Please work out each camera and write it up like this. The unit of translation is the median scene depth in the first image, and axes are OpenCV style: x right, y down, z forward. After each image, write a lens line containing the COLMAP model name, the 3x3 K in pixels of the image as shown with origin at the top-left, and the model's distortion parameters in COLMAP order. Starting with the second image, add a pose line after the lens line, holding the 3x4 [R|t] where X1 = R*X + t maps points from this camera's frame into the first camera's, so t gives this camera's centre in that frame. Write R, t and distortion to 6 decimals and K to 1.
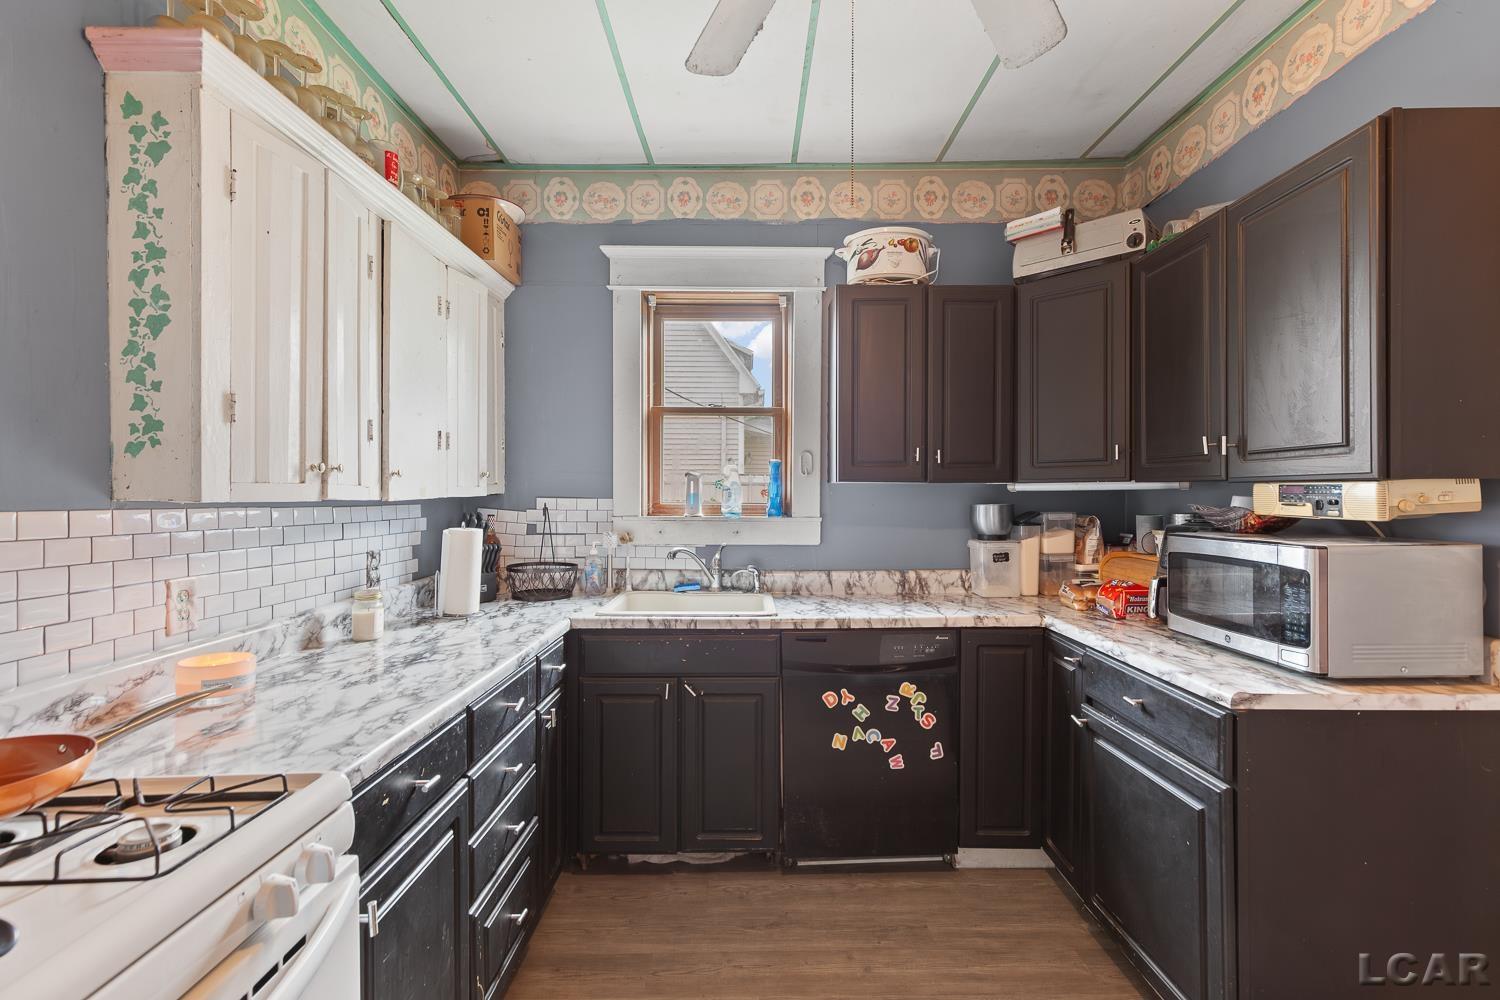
lens RADIAL K [[678.9, 0, 744.7], [0, 678.9, 498.8], [0, 0, 1]] dist [0.004567, -0.000366]
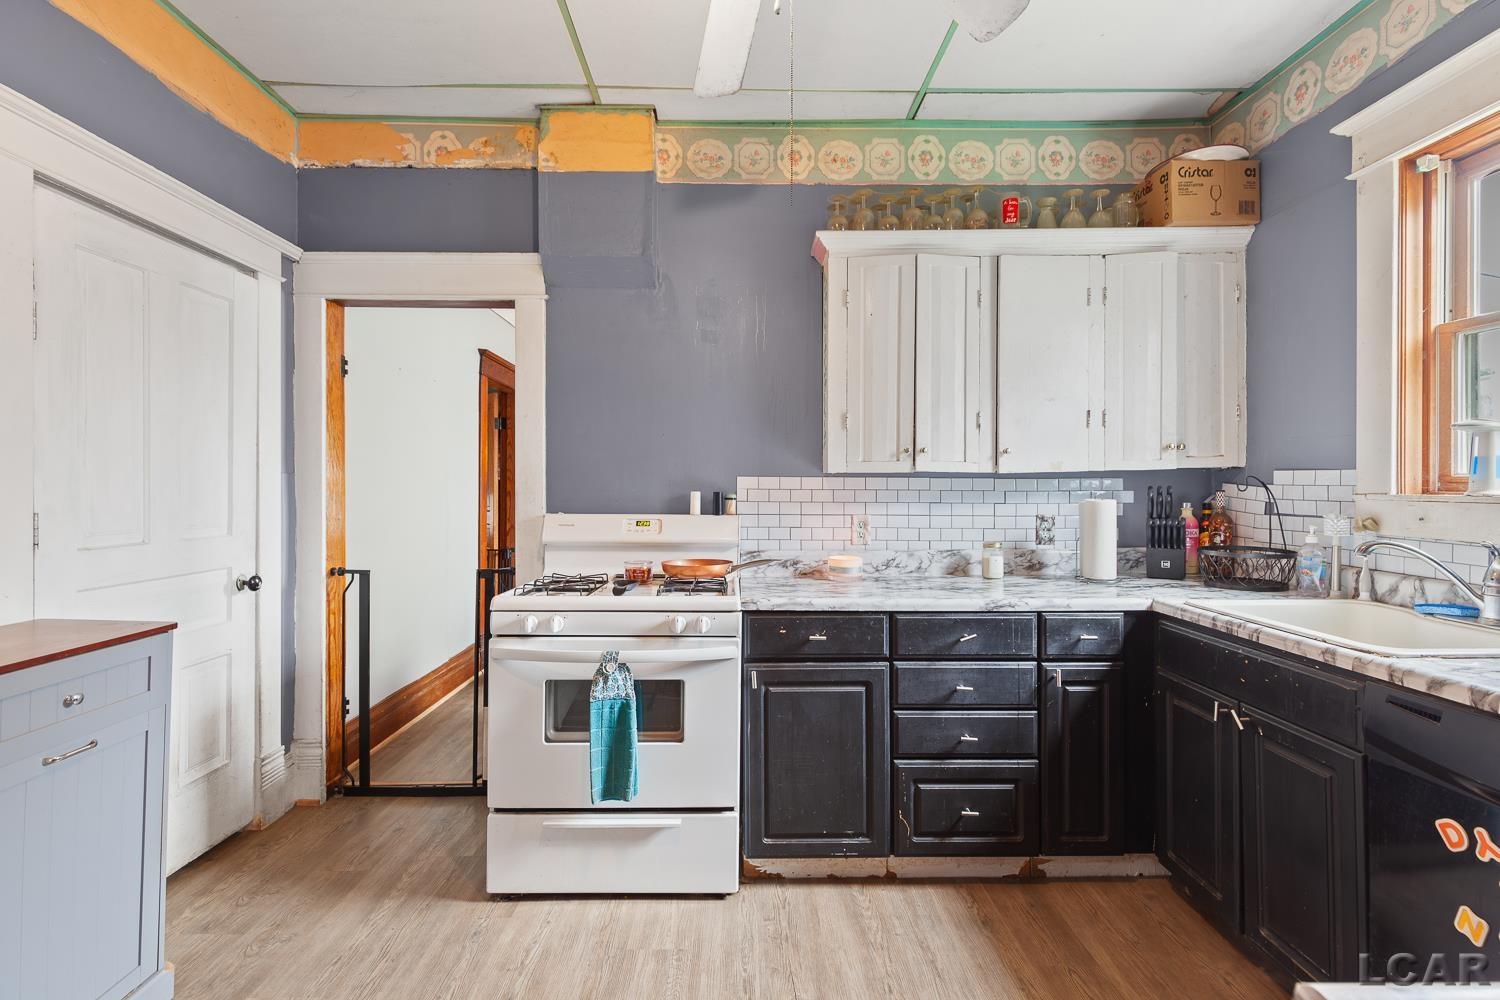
lens RADIAL K [[657.4, 0, 749.2], [0, 657.4, 489.6], [0, 0, 1]] dist [0.000191, -0.000235]
pose [[0.016104, 0.004255, -0.999861, 0.582110], [-0.005288, 0.999977, 0.004170, 0.025852], [0.999856, 0.005220, 0.016126, 0.412426]]
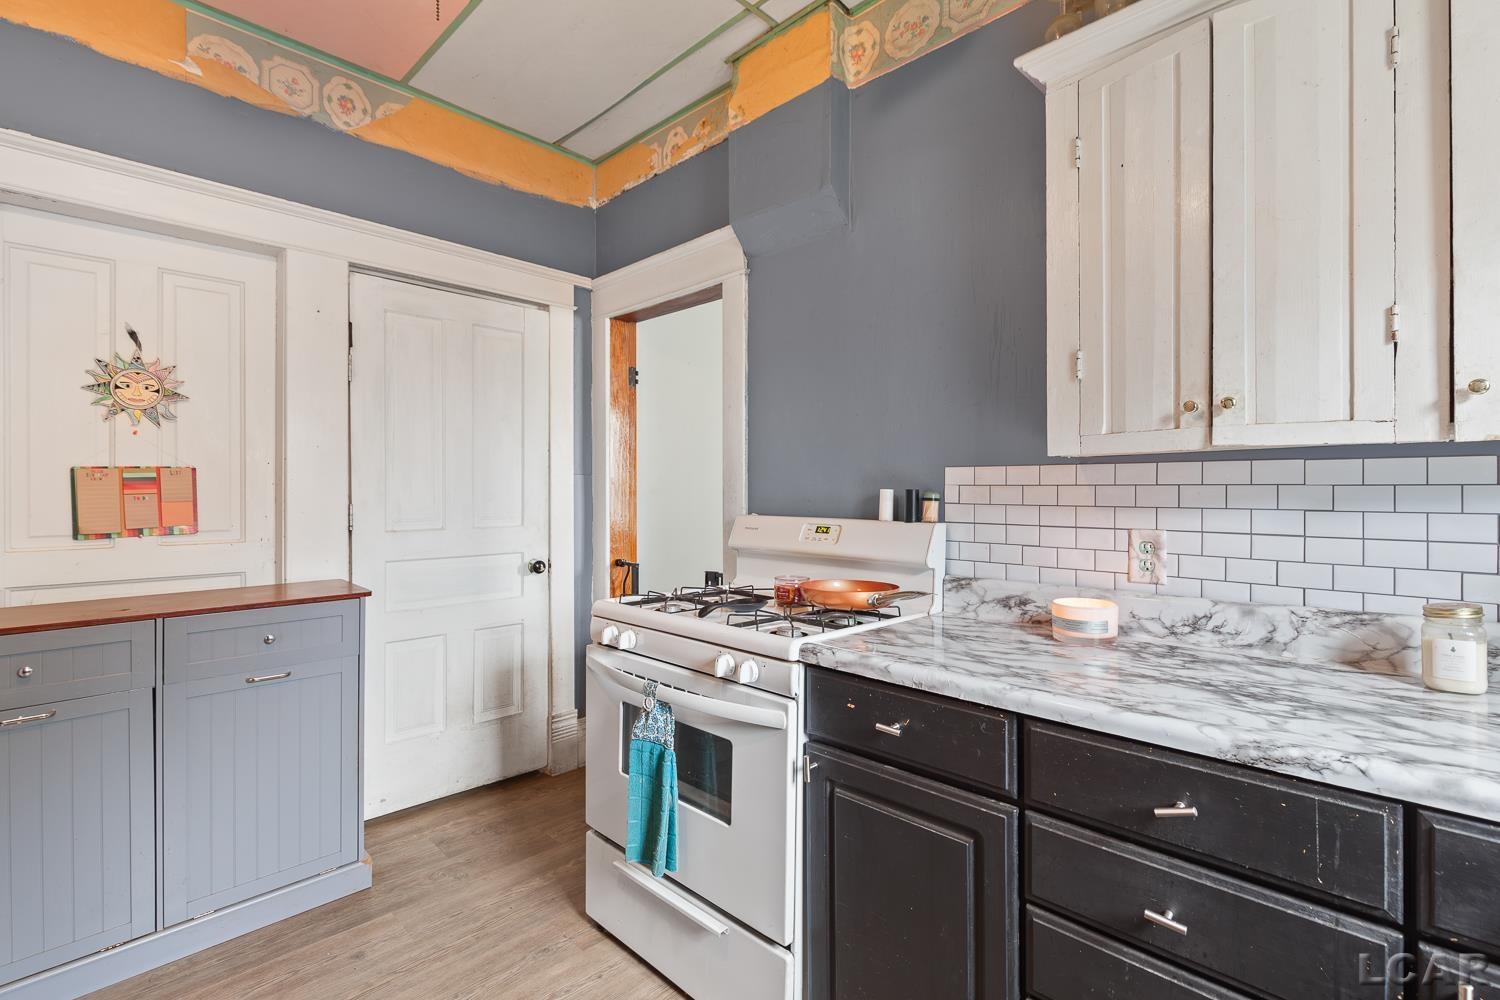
lens RADIAL K [[679.6, 0, 750.9], [0, 679.6, 490.3], [0, 0, 1]] dist [-0.001675, -0.000318]
pose [[-0.695788, 0.001540, -0.718246, 0.202844], [-0.000958, 0.999995, 0.003072, 0.033064], [0.718247, 0.002826, -0.695783, 0.791686]]
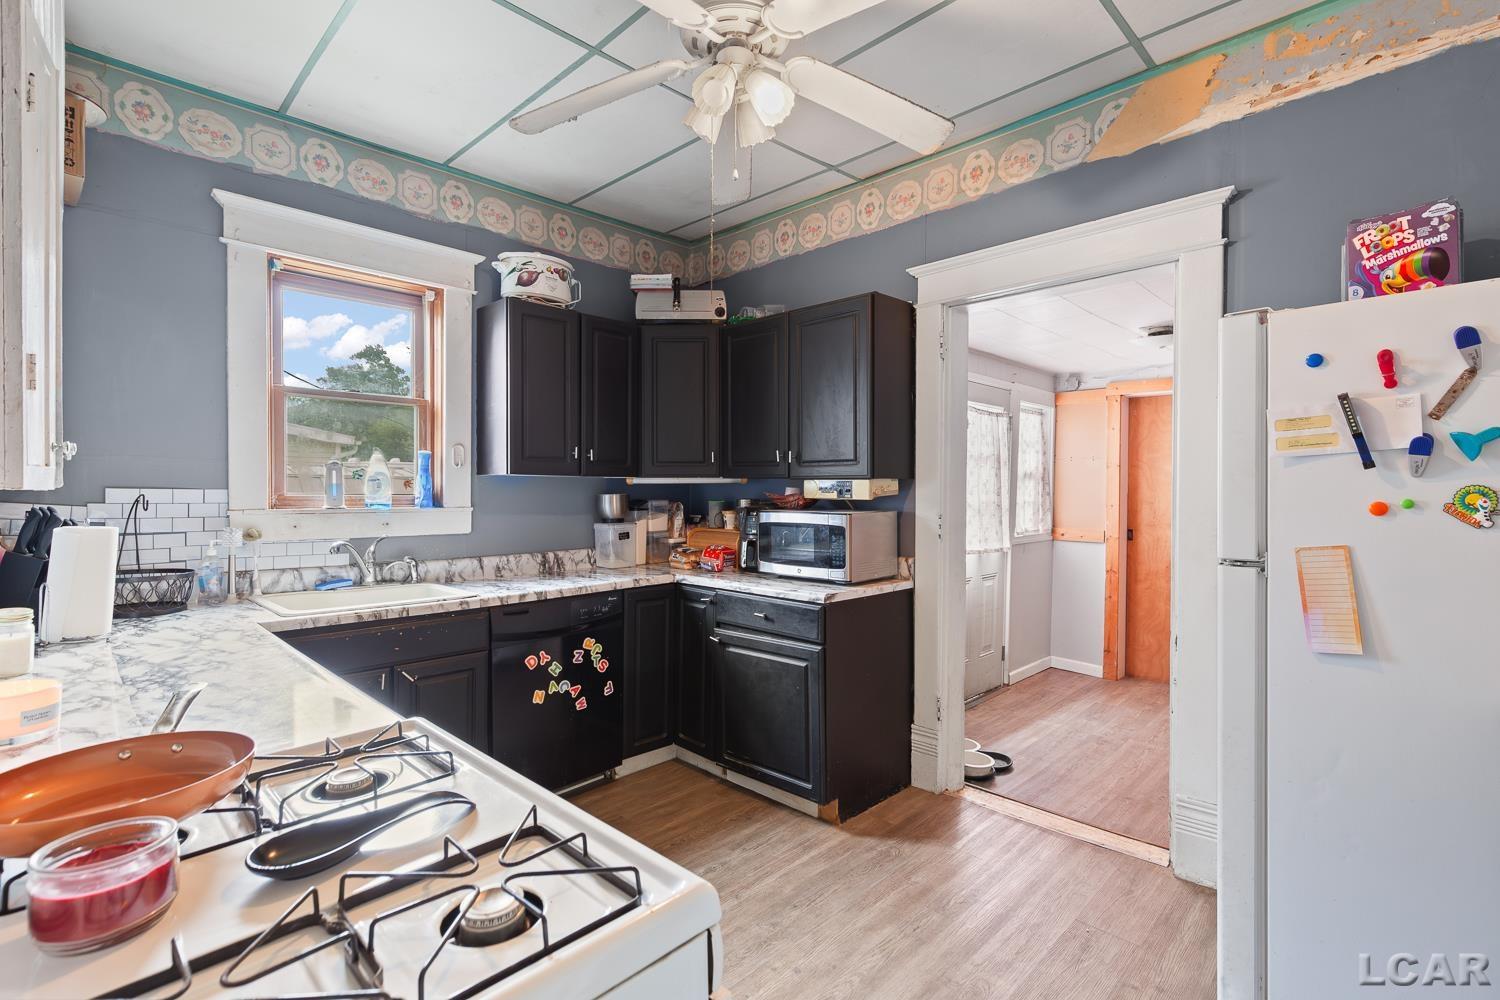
lens RADIAL K [[709.7, 0, 750.0], [0, 709.7, 500.0], [0, 0, 1]] dist [0.000138, -0.000539]
pose [[0.700524, -0.009533, 0.713565, -0.440755], [0.002570, 0.999938, 0.010836, 0.005838], [-0.713624, -0.005756, 0.700505, -0.105320]]
